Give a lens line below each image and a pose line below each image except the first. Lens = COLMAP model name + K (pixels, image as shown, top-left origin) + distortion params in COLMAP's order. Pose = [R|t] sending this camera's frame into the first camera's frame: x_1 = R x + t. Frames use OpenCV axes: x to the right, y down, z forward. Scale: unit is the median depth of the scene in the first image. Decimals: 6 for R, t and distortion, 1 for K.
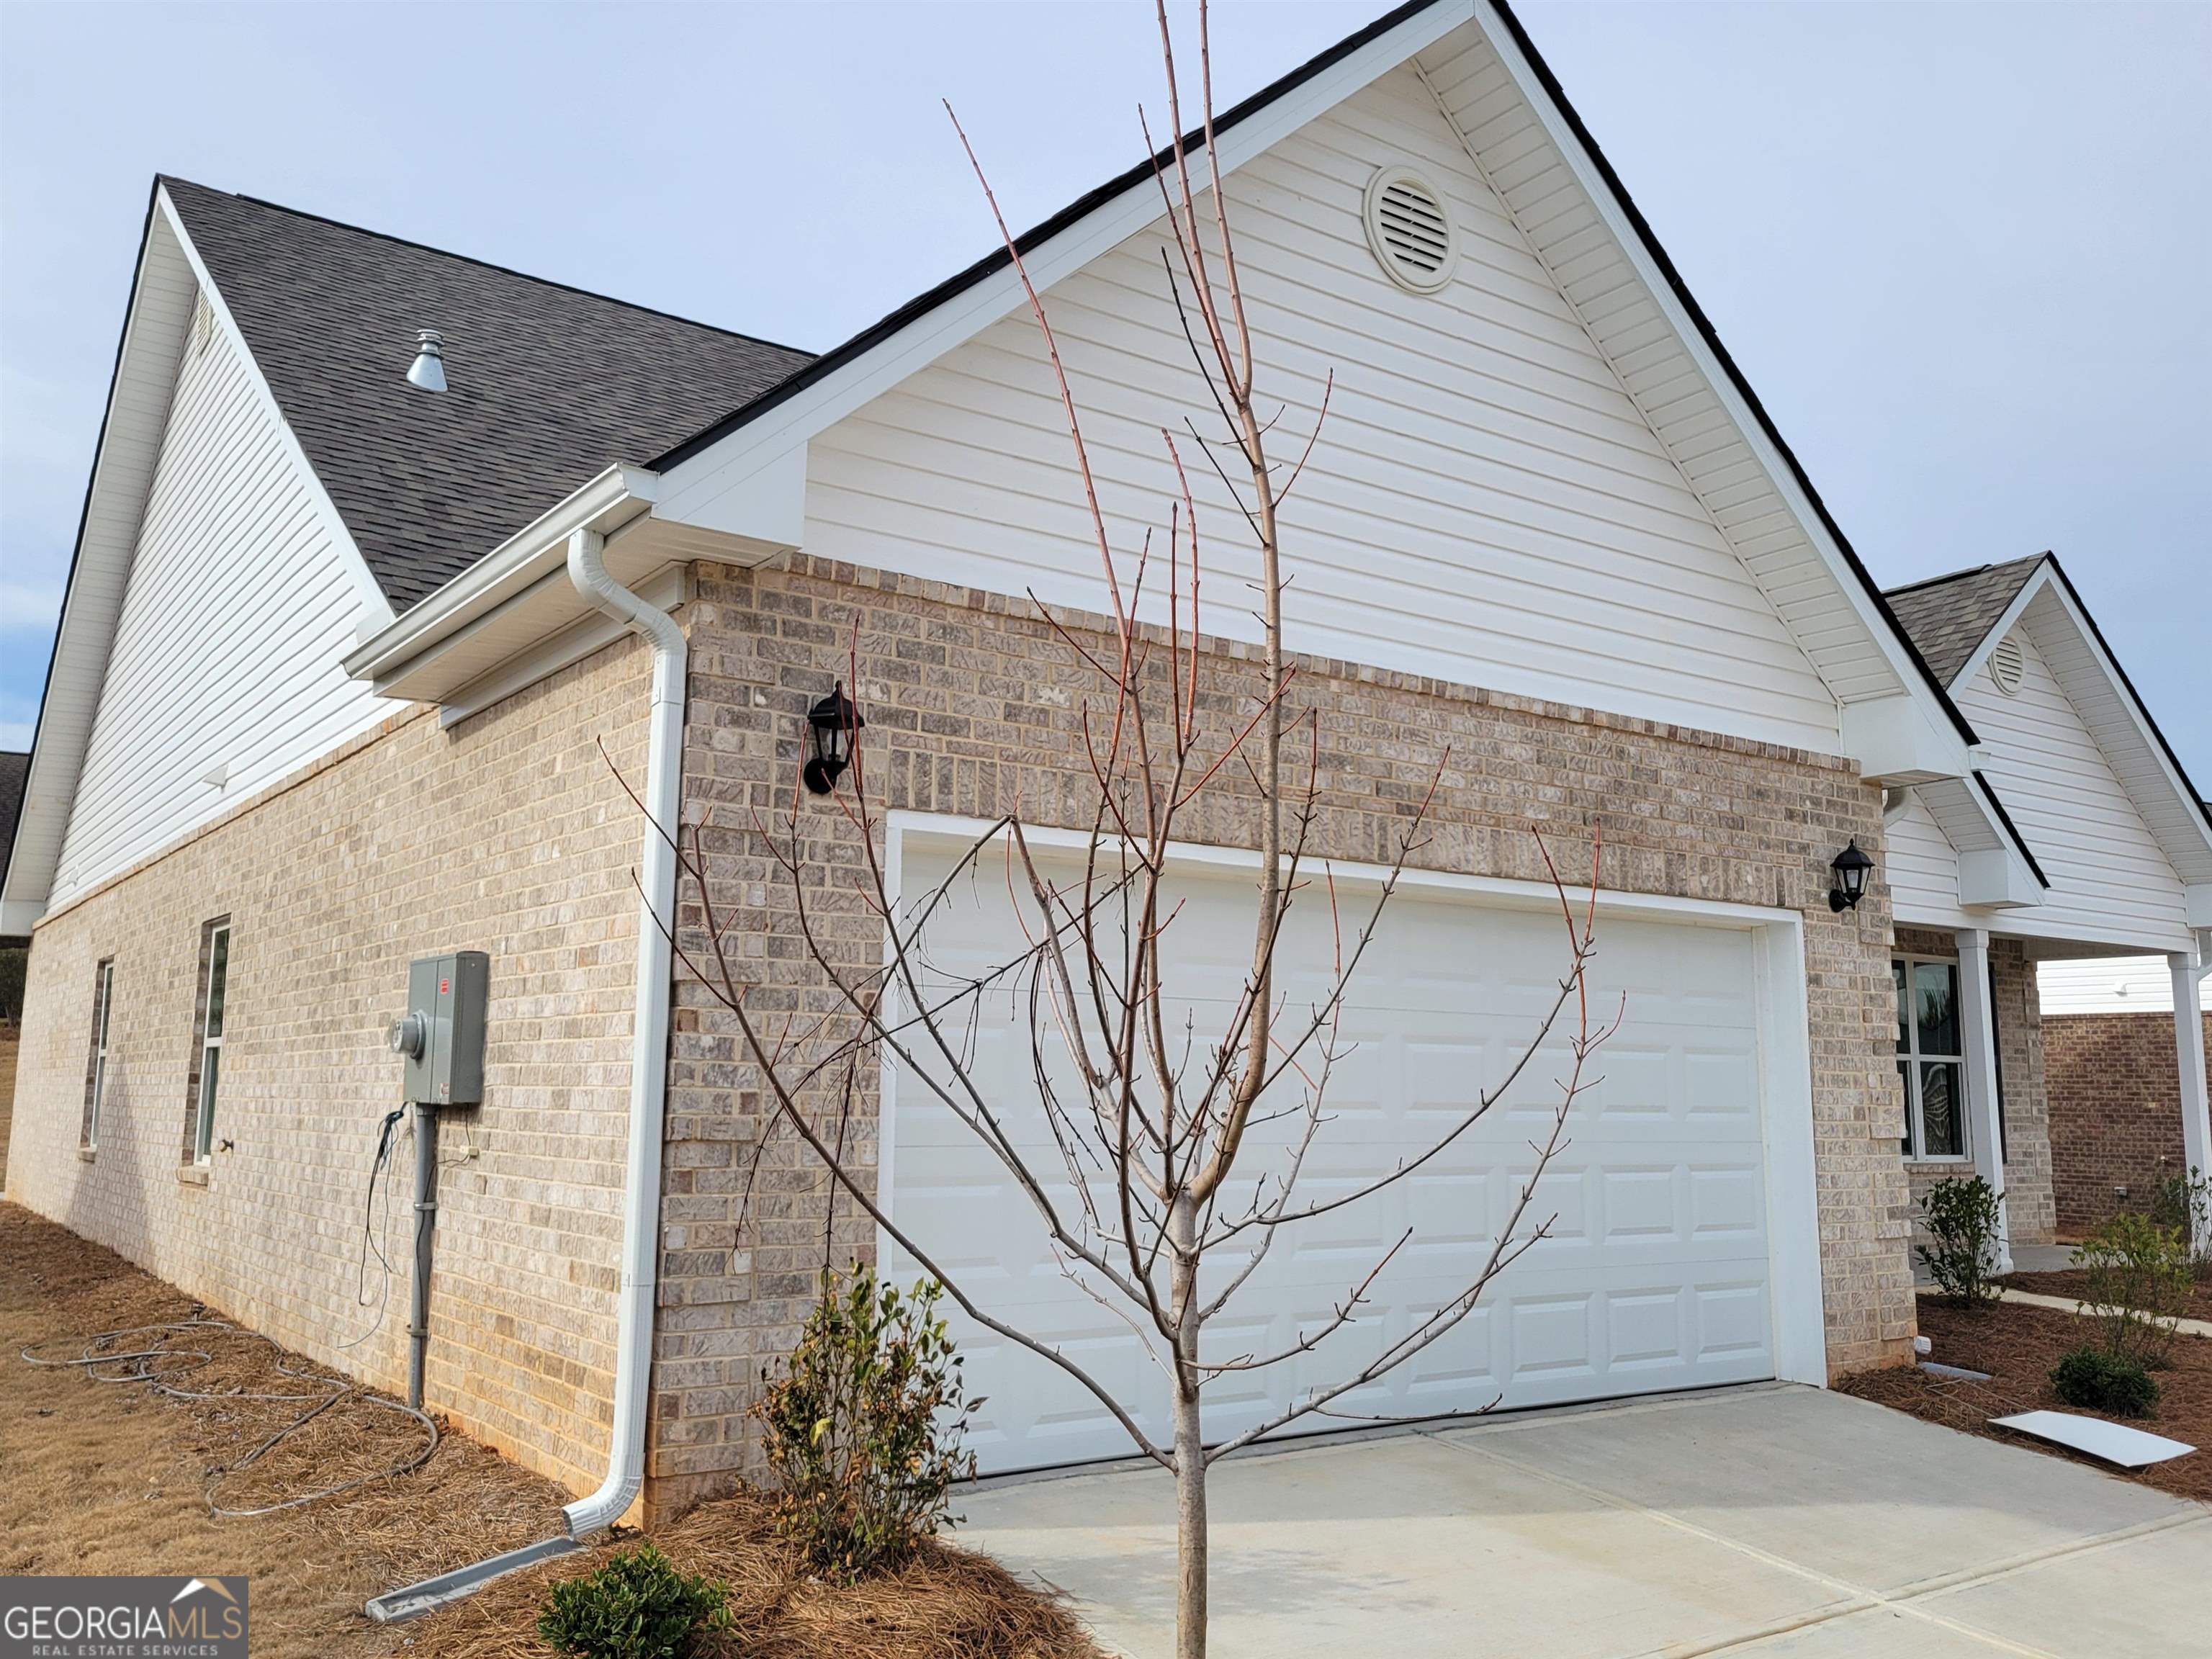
lens RADIAL K [[1878.4, 0, 1106.0], [0, 1878.4, 829.5], [0, 0, 1]] dist [0.070905, -0.058441]
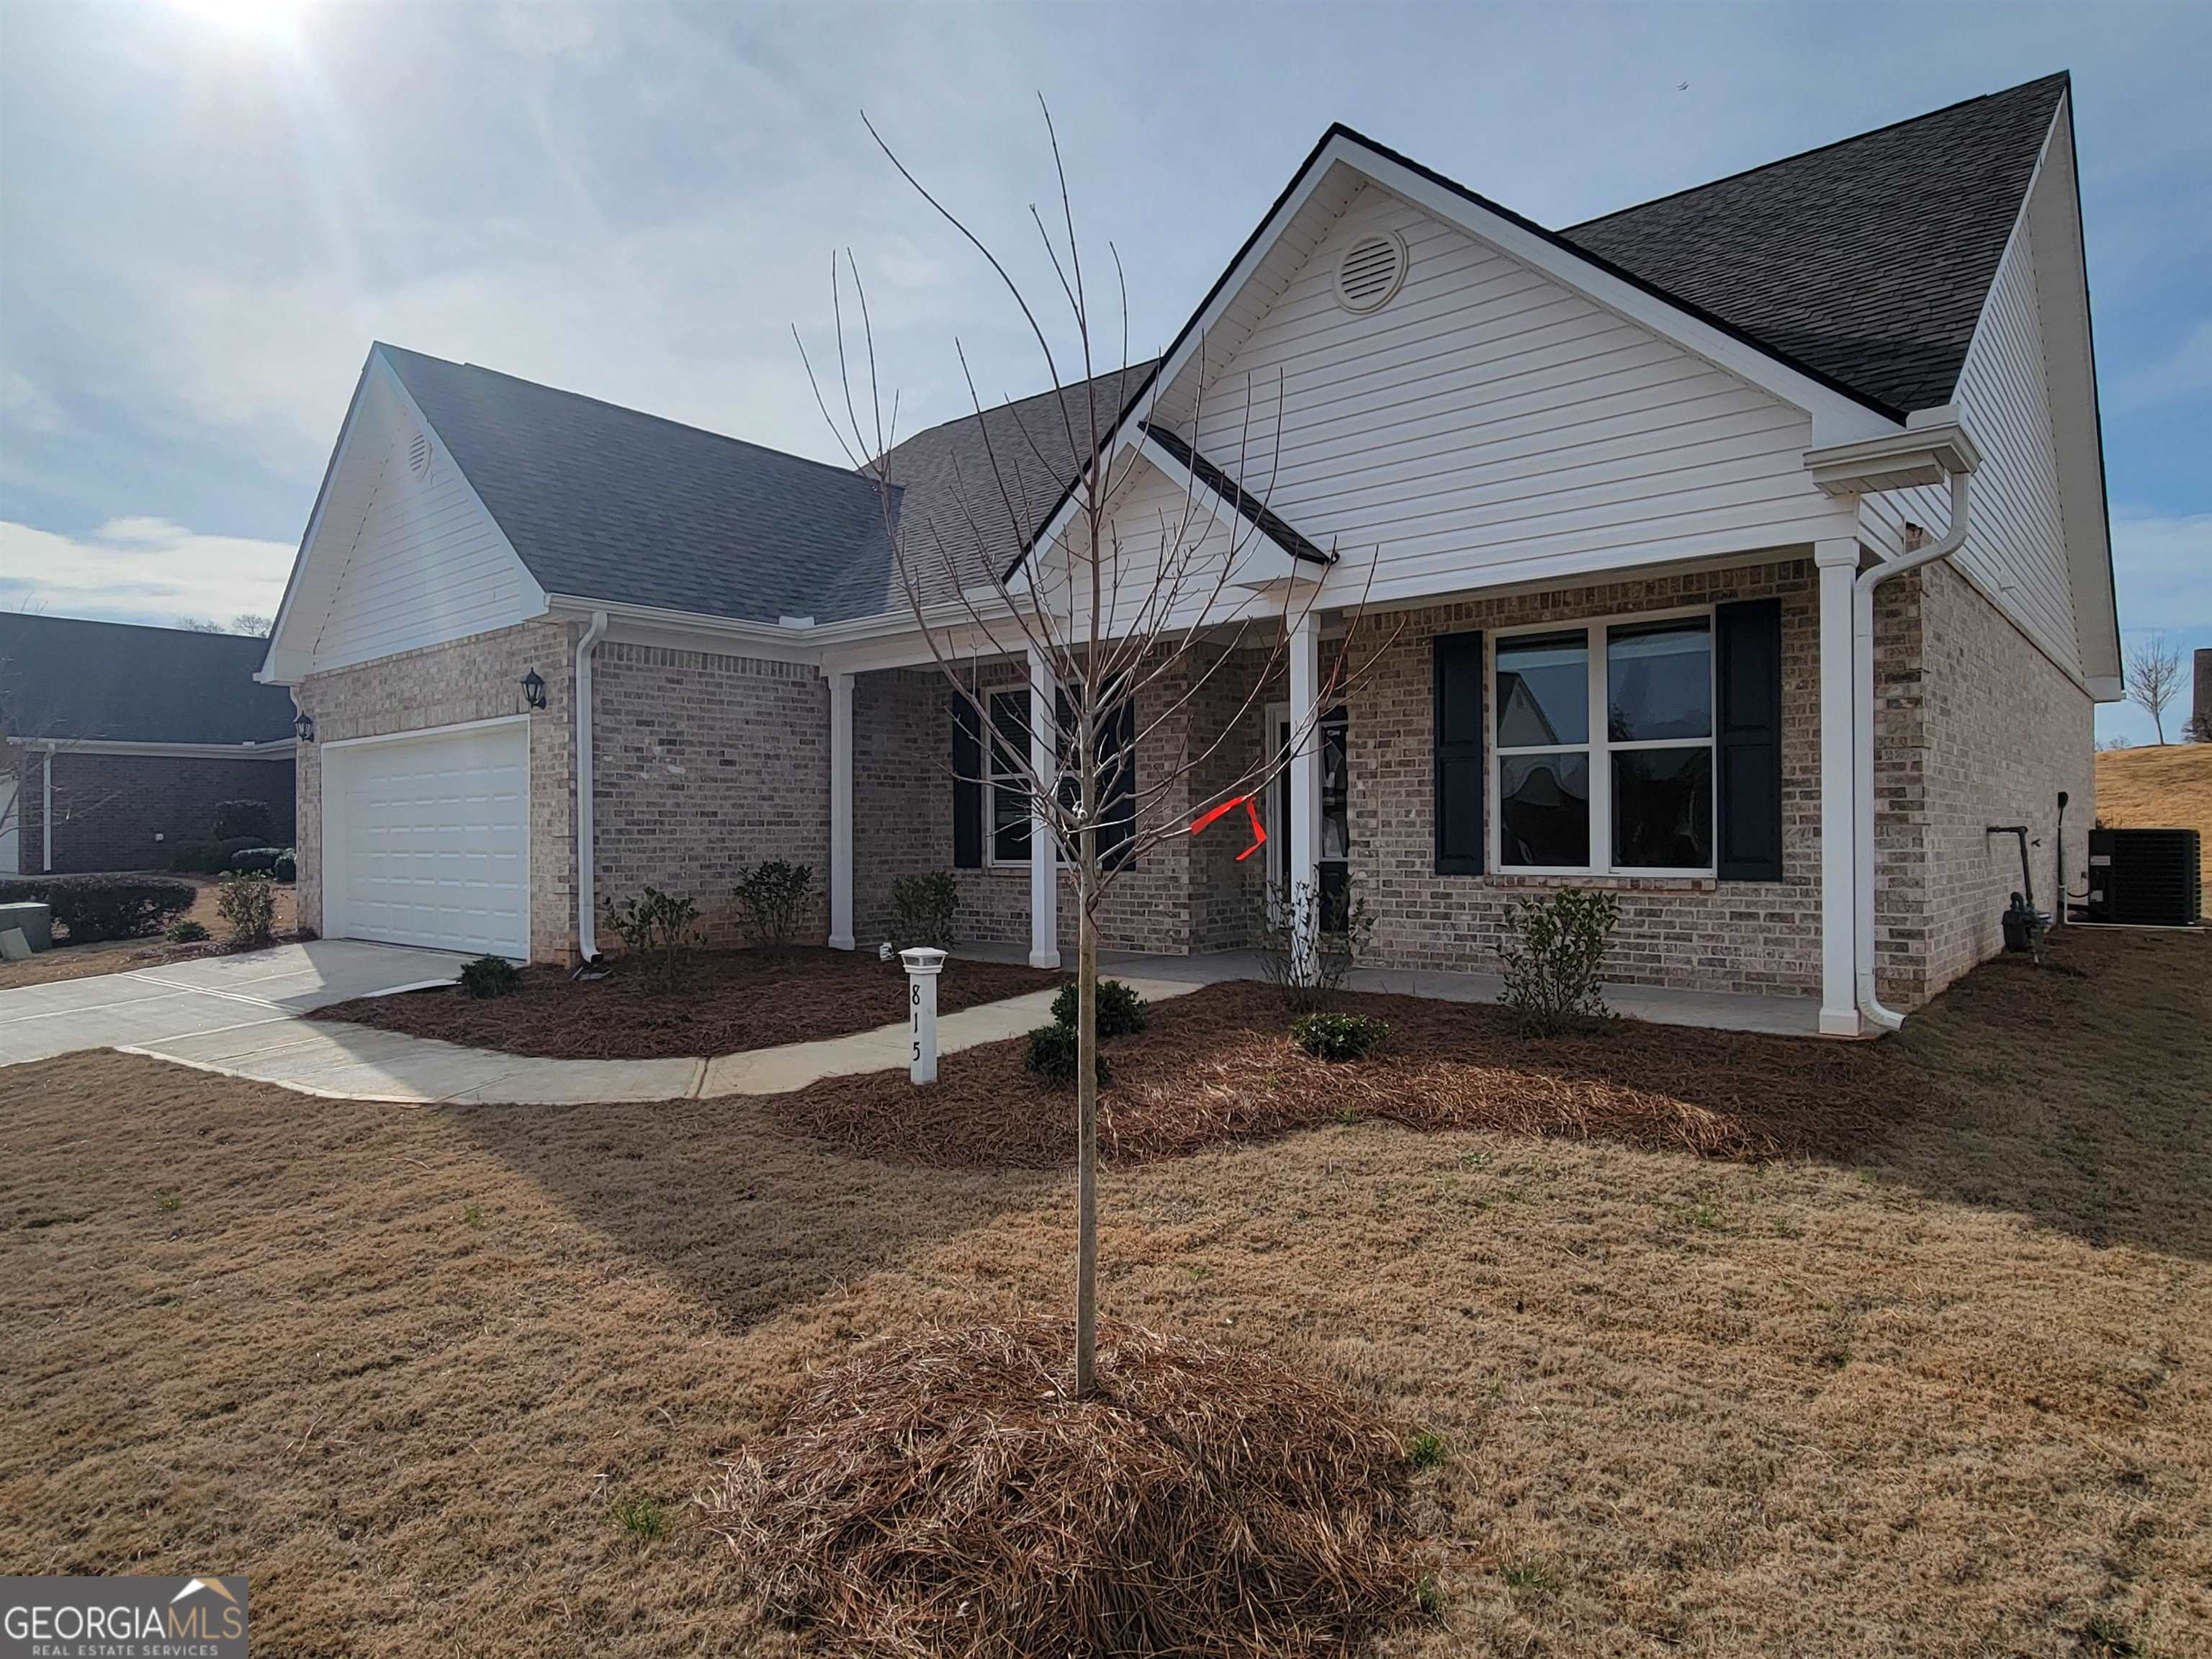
lens RADIAL K [[1298.1, 0, 1089.5], [0, 1298.1, 837.5], [0, 0, 1]] dist [-0.000951, -0.000585]
pose [[0.239927, -0.004518, -0.970780, 1.940818], [0.149467, 0.988238, 0.032341, 0.231433], [0.959216, -0.152859, 0.237780, 1.413248]]
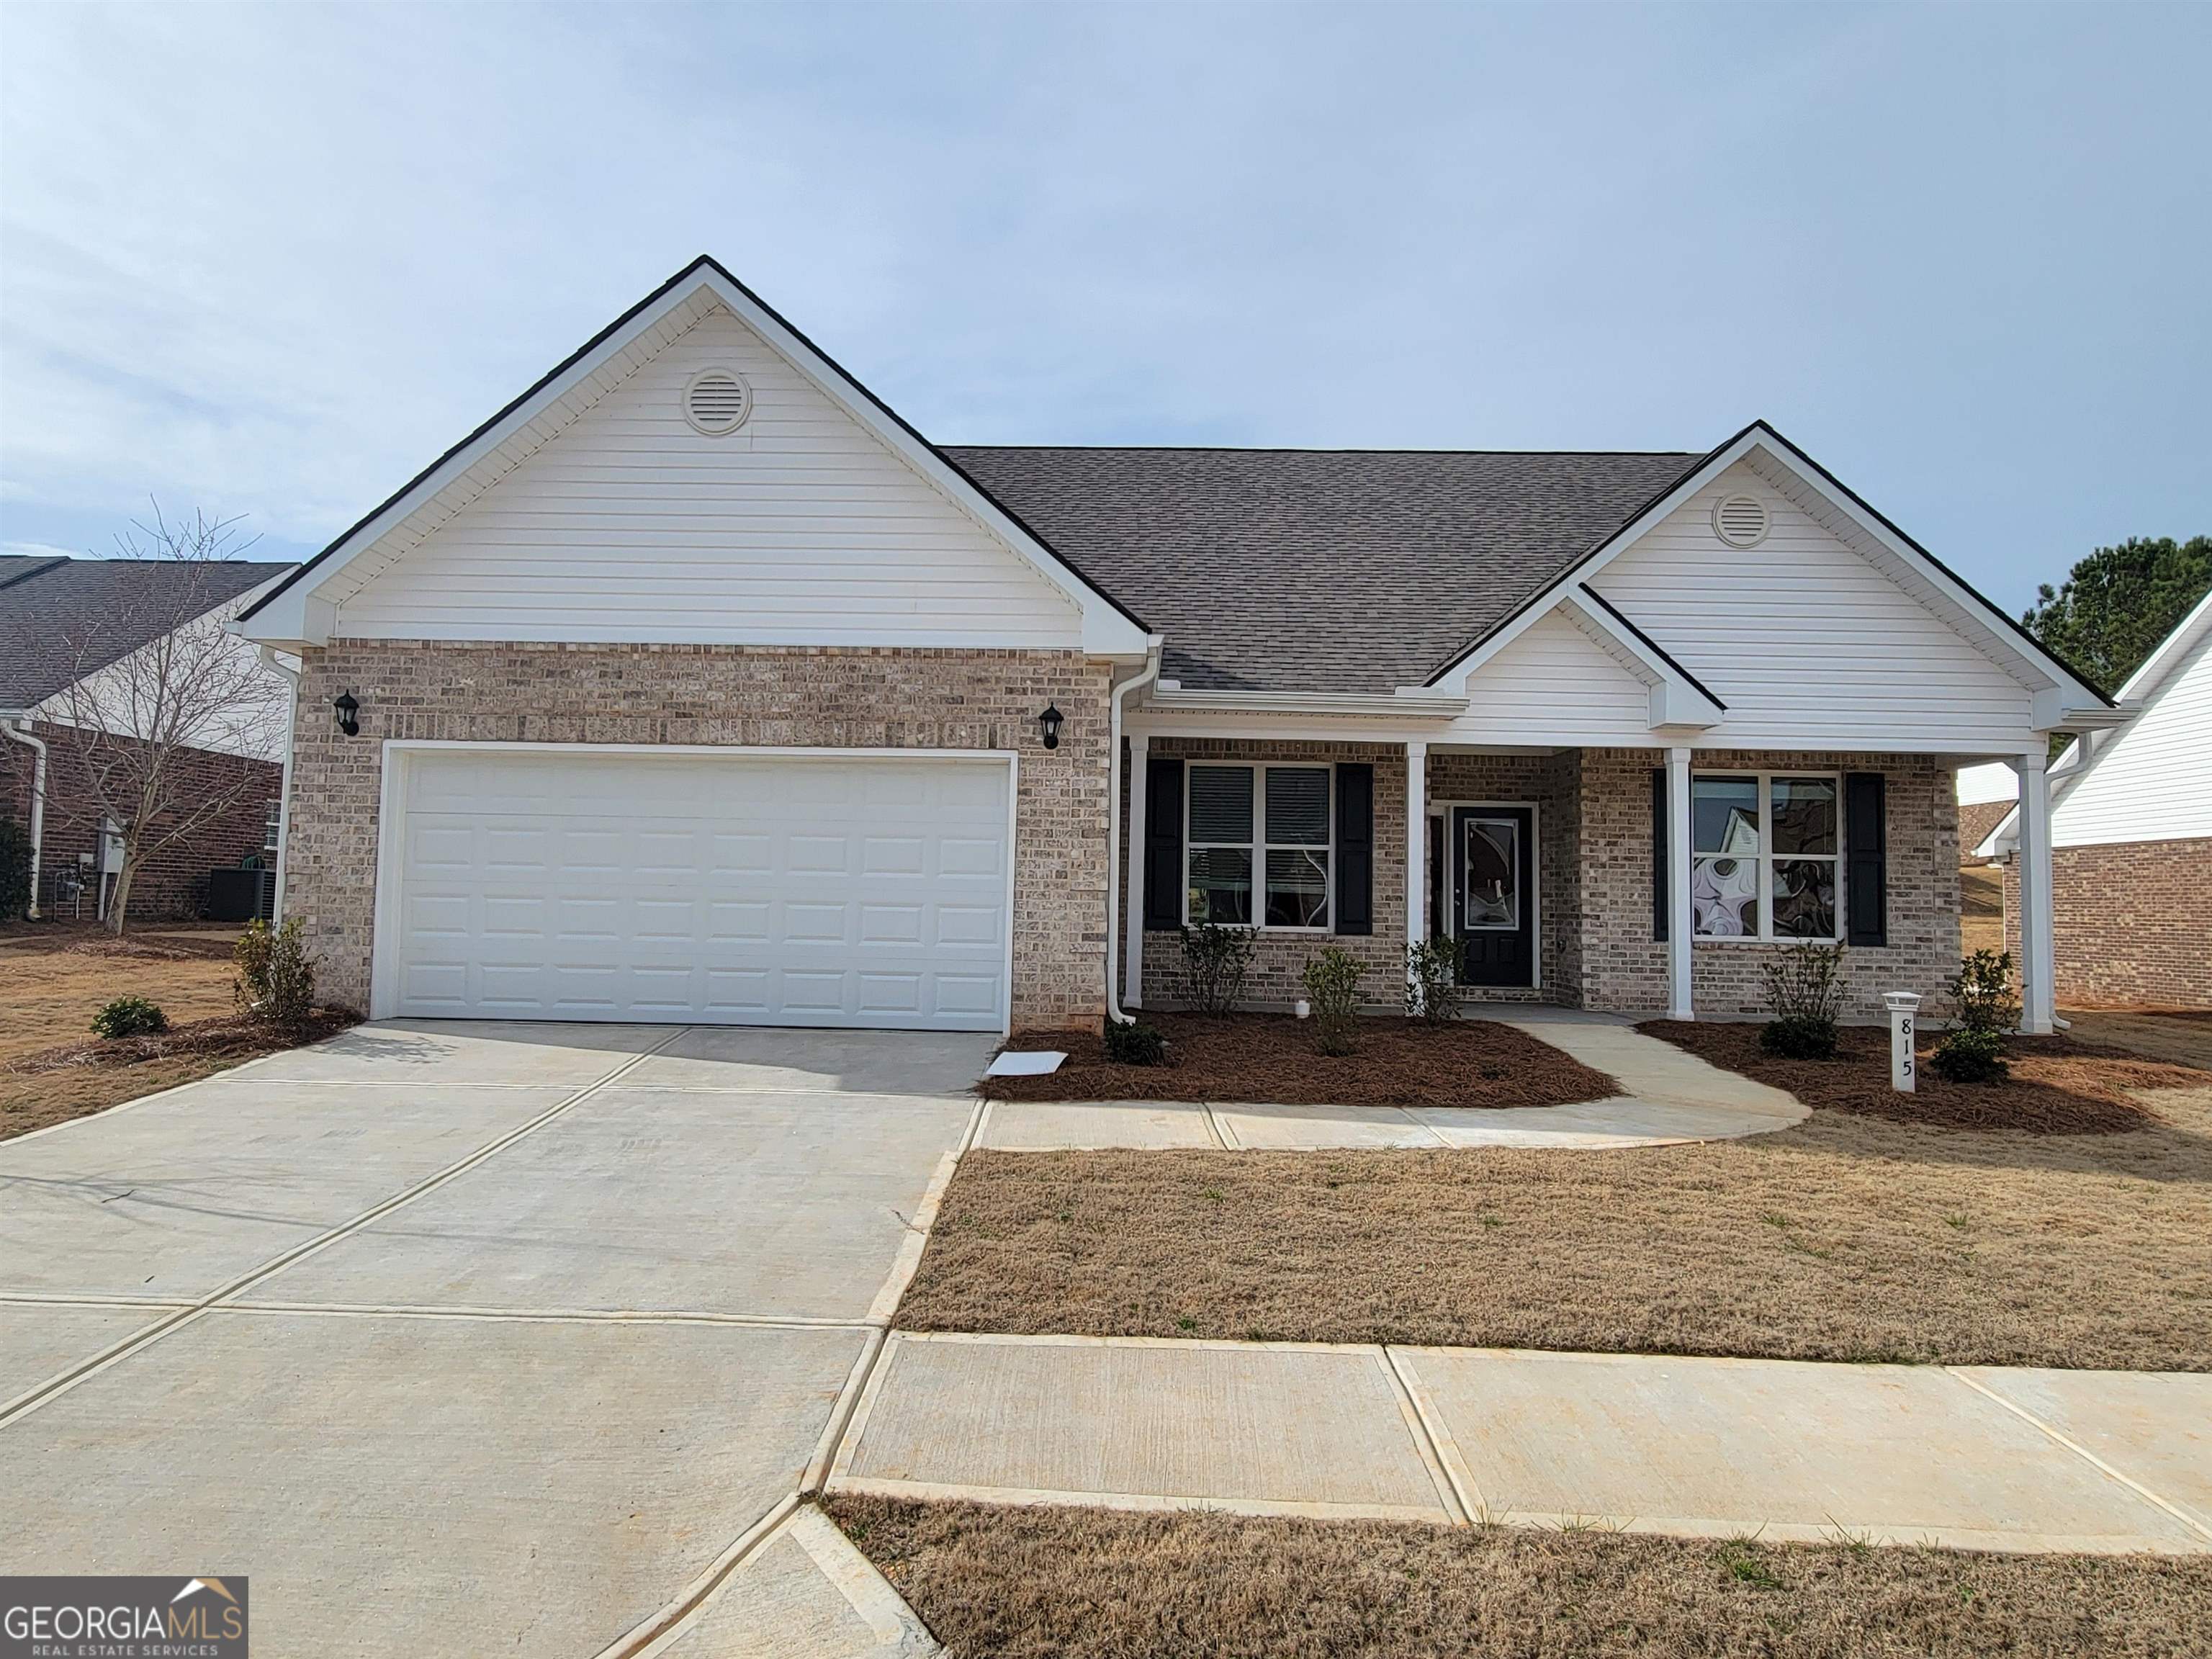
lens RADIAL K [[1227.9, 0, 969.0], [0, 1227.9, 836.3], [0, 0, 1]] dist [0.009578, 0.000148]
pose [[0.785401, -0.030185, -0.618251, 1.093612], [0.074279, 0.996189, 0.045724, 0.073022], [0.614515, -0.081835, 0.784649, 0.165898]]
